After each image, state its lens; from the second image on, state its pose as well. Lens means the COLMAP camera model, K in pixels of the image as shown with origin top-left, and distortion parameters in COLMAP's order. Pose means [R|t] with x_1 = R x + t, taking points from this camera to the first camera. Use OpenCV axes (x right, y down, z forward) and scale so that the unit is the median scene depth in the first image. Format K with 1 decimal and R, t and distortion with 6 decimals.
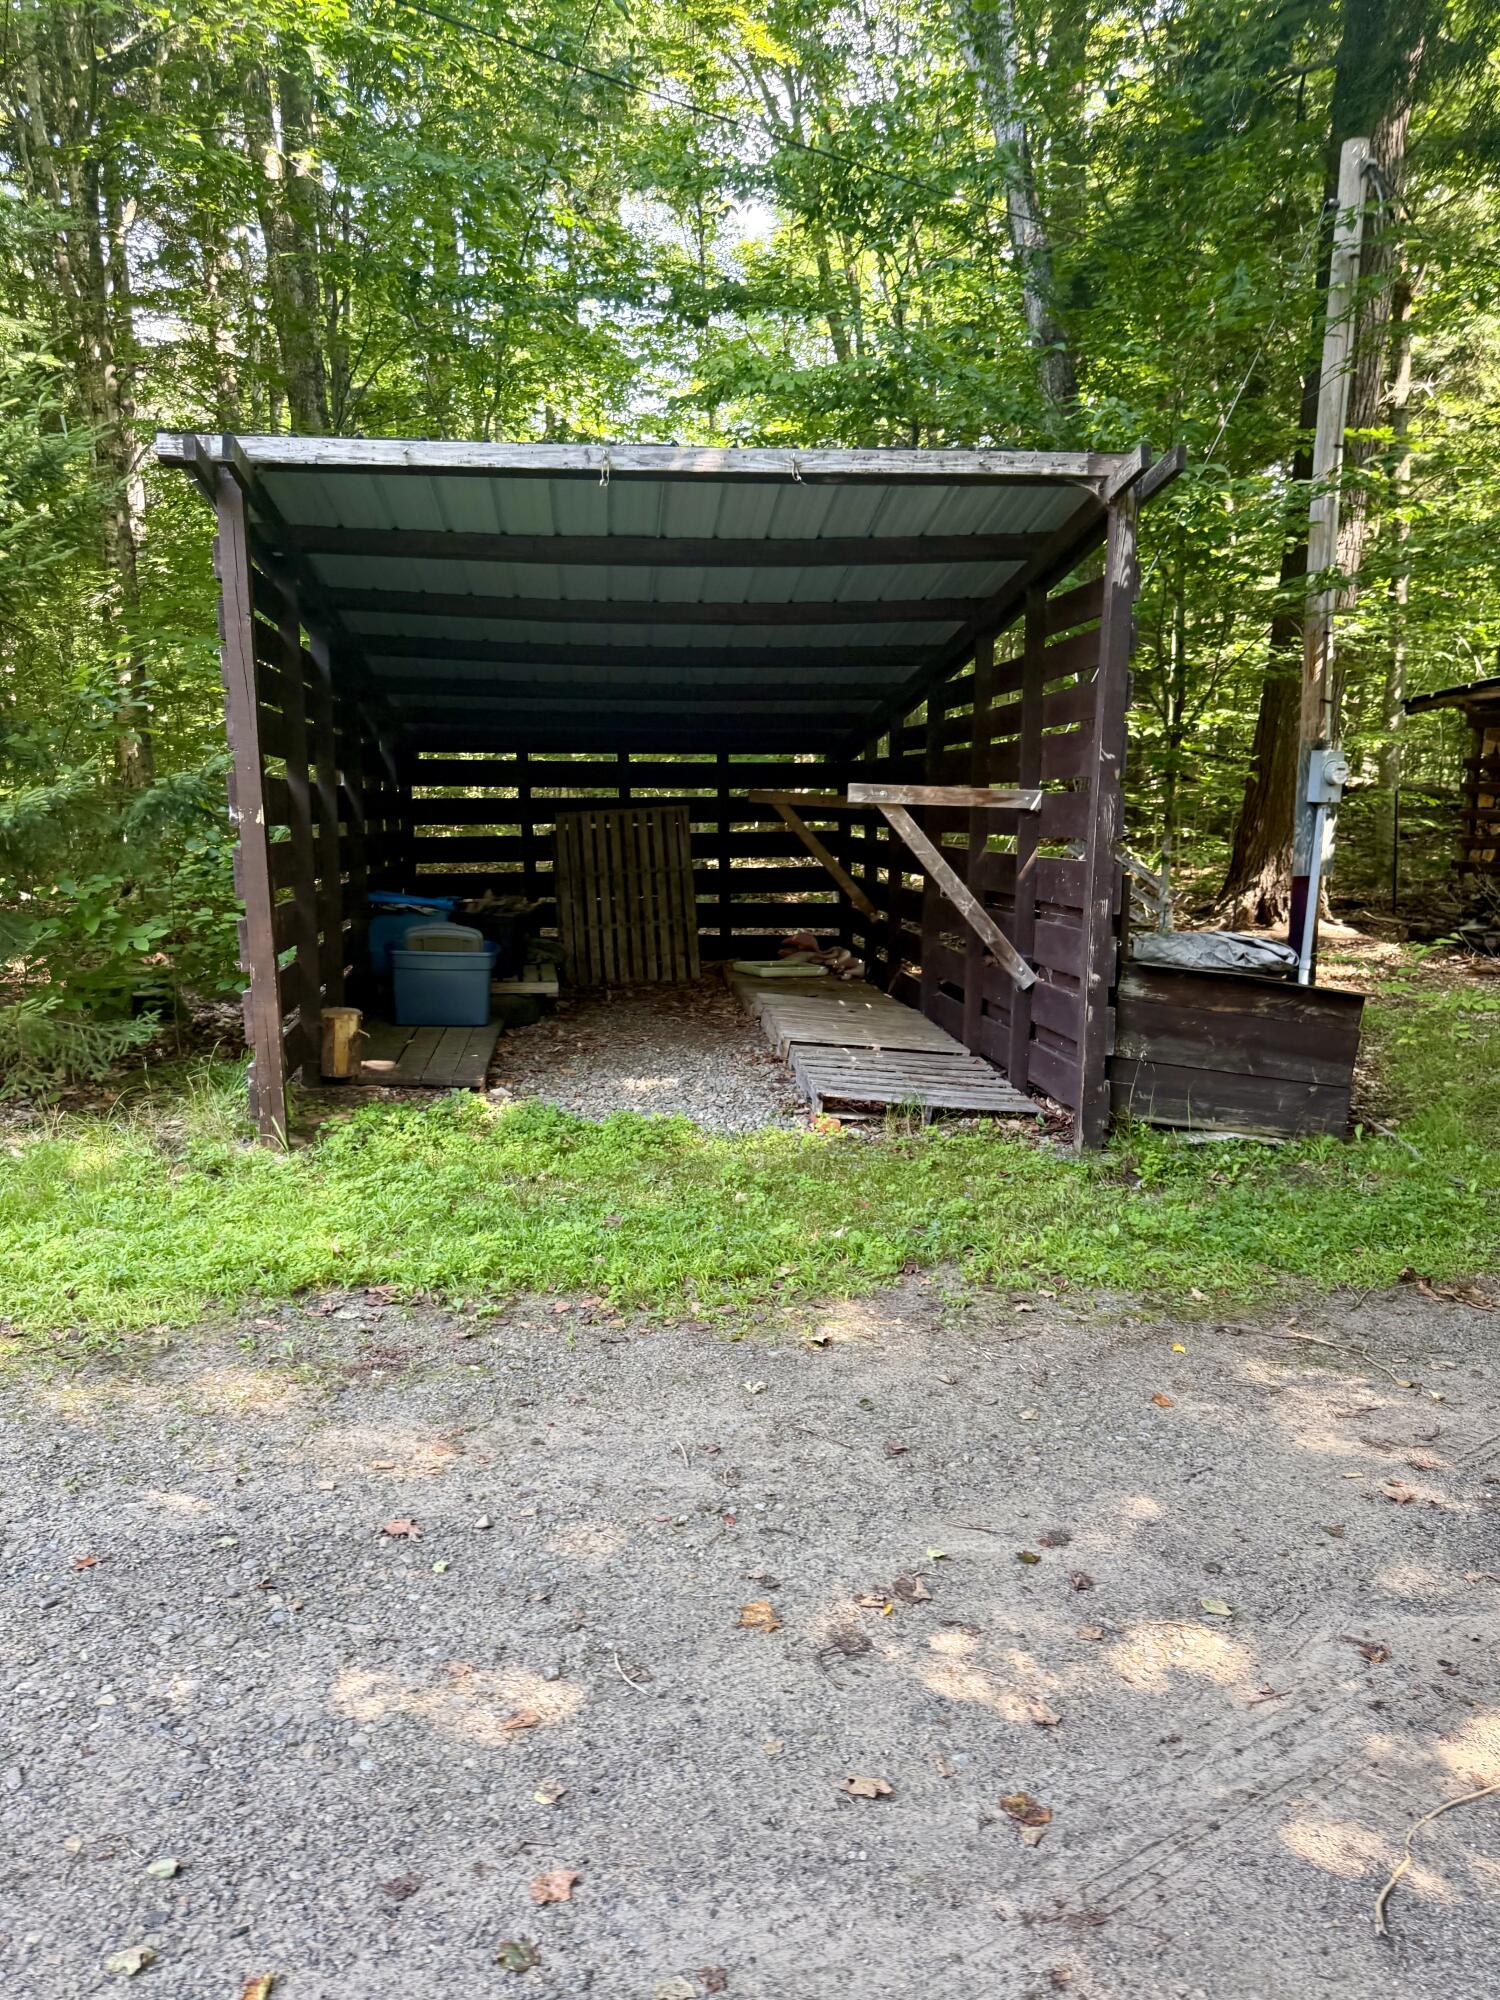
lens RADIAL K [[1403.9, 0, 749.3], [0, 1403.9, 1009.4], [0, 0, 1]] dist [0.032869, -0.061492]
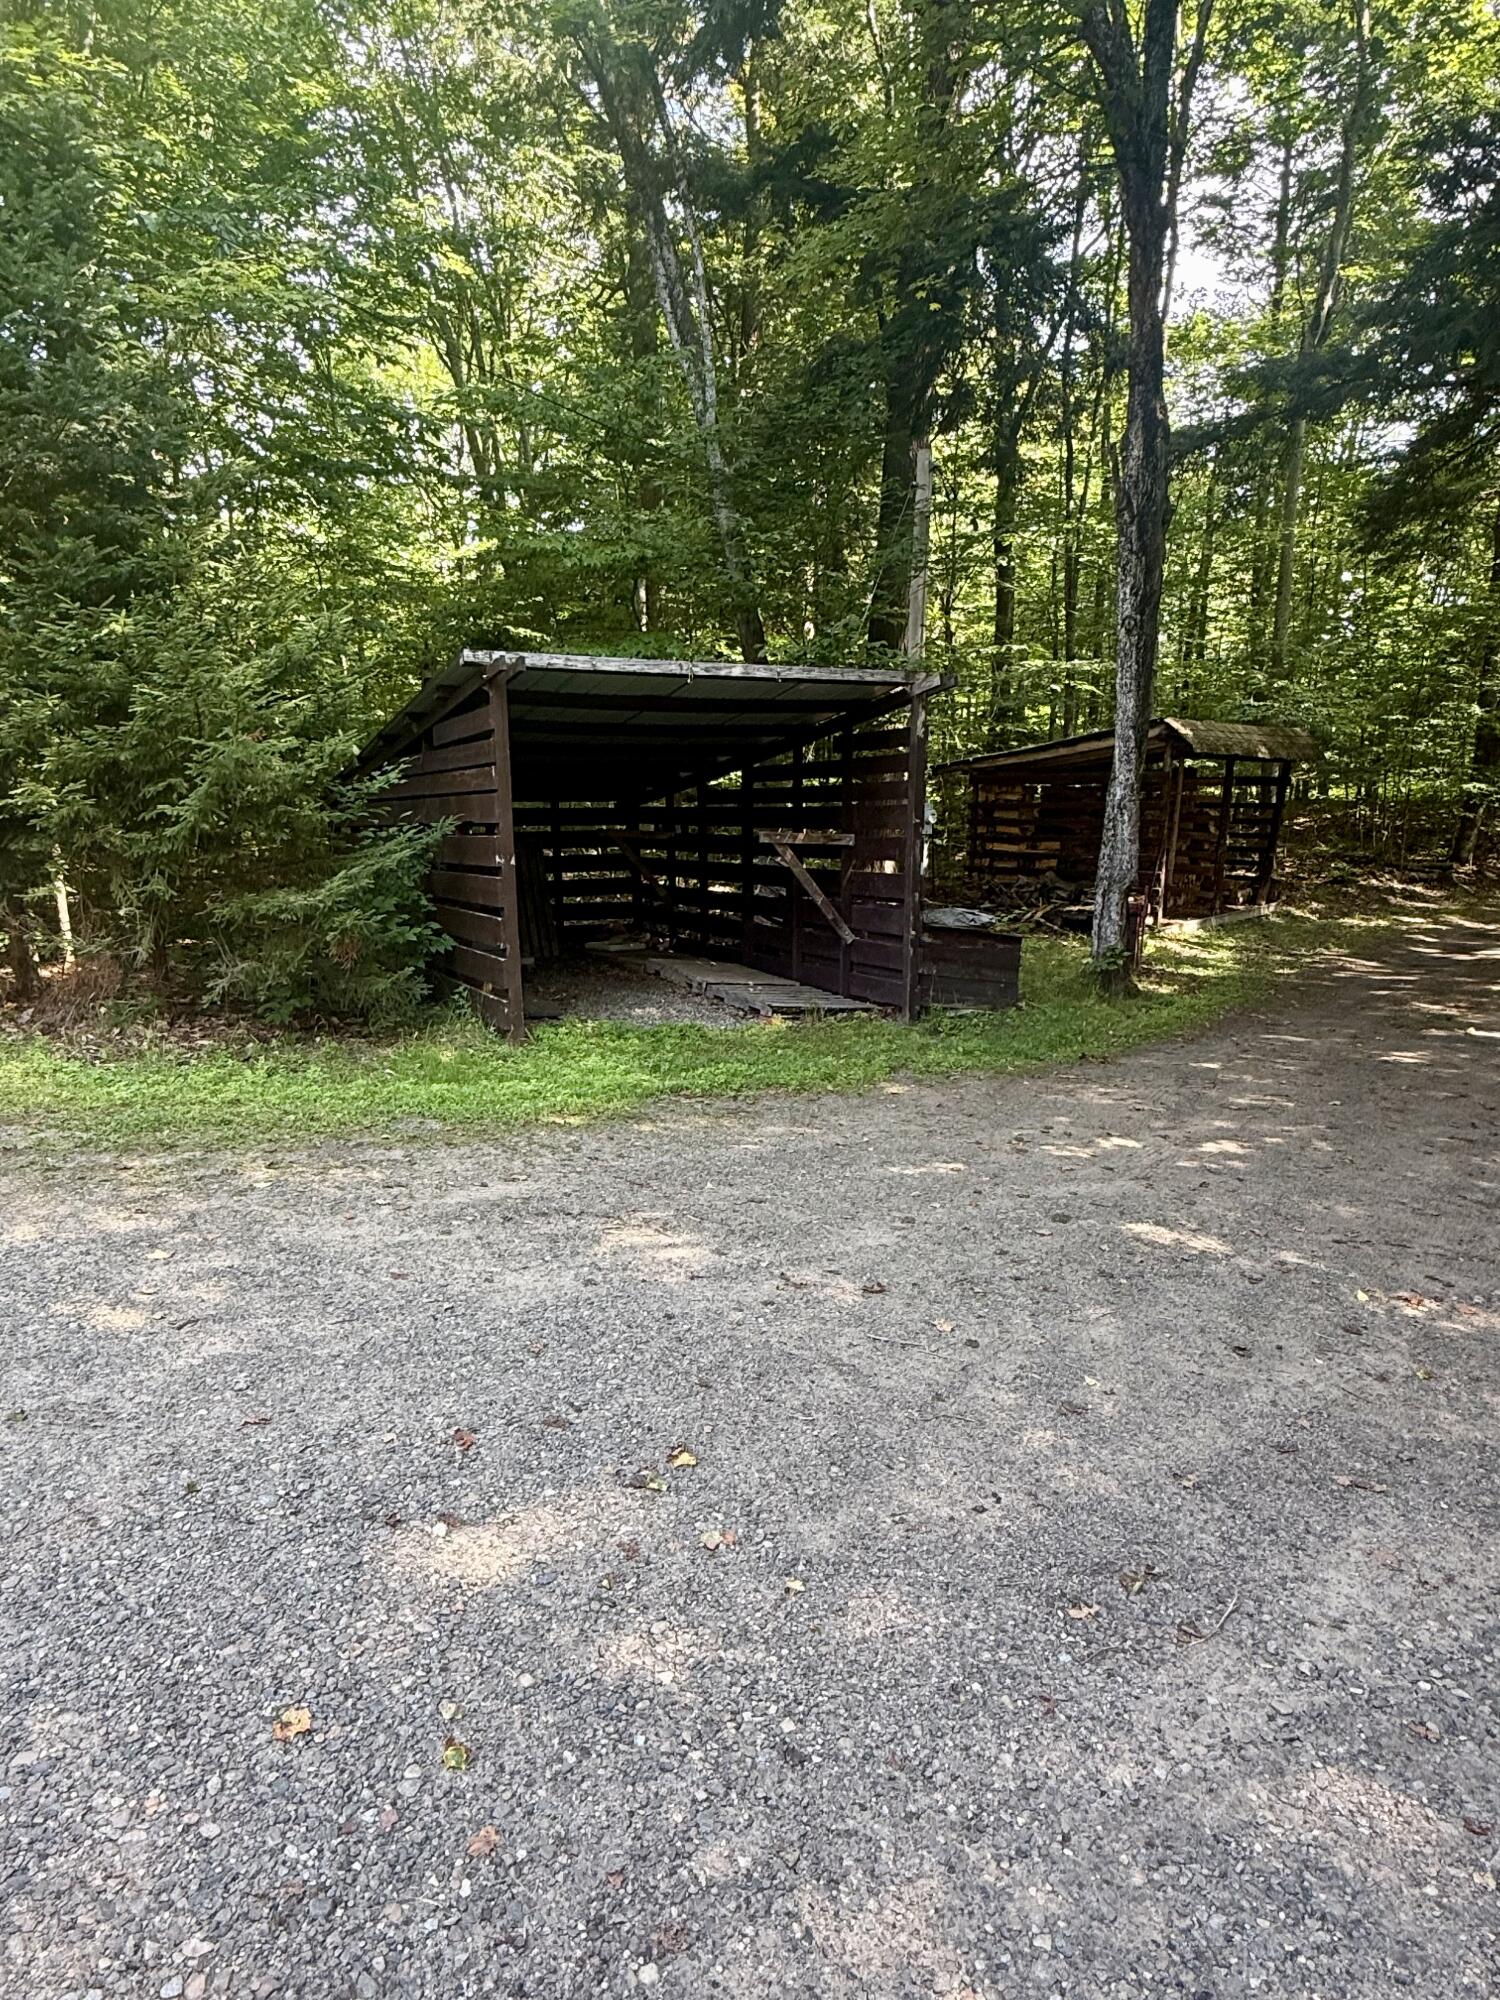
lens RADIAL K [[1226.8, 0, 750.4], [0, 1226.8, 993.0], [0, 0, 1]] dist [0.000093, 0.000080]
pose [[0.928545, -0.060466, 0.366262, -0.574897], [0.061312, 0.998075, 0.009333, 0.029829], [-0.366121, 0.013790, 0.930465, -0.488441]]
